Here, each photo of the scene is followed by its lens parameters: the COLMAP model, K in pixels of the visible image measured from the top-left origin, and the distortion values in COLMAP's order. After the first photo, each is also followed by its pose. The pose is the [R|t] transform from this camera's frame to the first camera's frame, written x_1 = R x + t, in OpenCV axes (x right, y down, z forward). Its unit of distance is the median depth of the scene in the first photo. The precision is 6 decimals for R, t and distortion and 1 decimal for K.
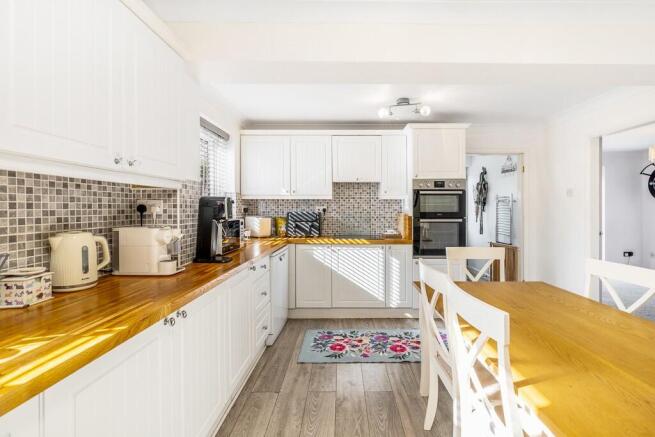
lens RADIAL K [[290.0, 0, 339.6], [0, 290.0, 210.8], [0, 0, 1]] dist [0.000738, 0.000046]
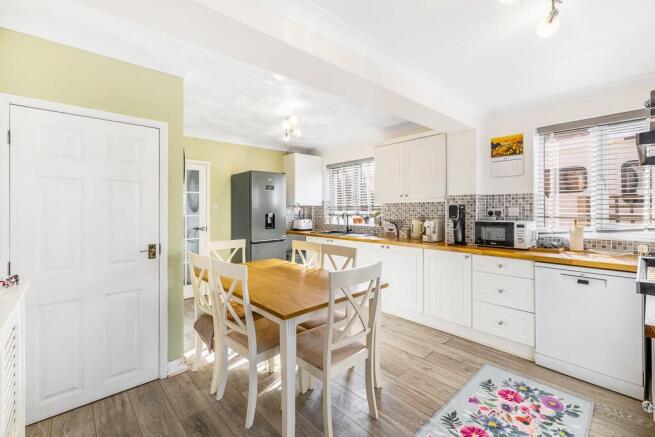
lens RADIAL K [[290.0, 0, 339.6], [0, 290.0, 210.8], [0, 0, 1]] dist [0.000738, 0.000046]
pose [[-0.710932, 0.000002, -0.703261, 1.245153], [-0.003120, 0.999990, 0.003157, -0.015432], [0.703254, 0.004439, -0.710925, 1.815194]]
